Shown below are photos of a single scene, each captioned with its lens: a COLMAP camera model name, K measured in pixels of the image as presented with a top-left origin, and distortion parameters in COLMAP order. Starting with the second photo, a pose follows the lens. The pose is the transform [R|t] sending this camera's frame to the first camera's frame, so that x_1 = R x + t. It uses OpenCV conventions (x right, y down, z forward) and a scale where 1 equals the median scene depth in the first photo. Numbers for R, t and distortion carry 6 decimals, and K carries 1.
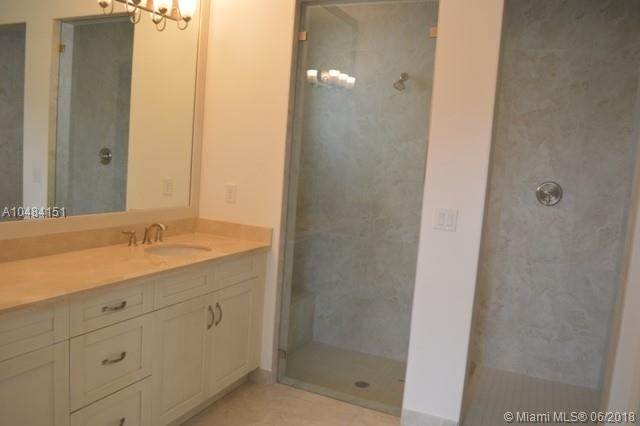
lens RADIAL K [[514.9, 0, 320.0], [0, 514.9, 213.0], [0, 0, 1]] dist [-0.071611, 0.007535]
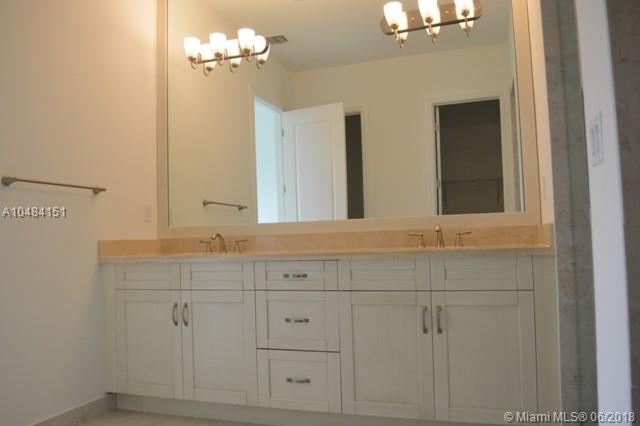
lens RADIAL K [[514.9, 0, 320.0], [0, 514.9, 213.0], [0, 0, 1]] dist [-0.071611, 0.007535]
pose [[0.103626, -0.127818, -0.986369, 0.677383], [-0.069194, 0.988379, -0.135348, 0.157556], [0.992207, 0.082276, 0.093578, 0.741249]]
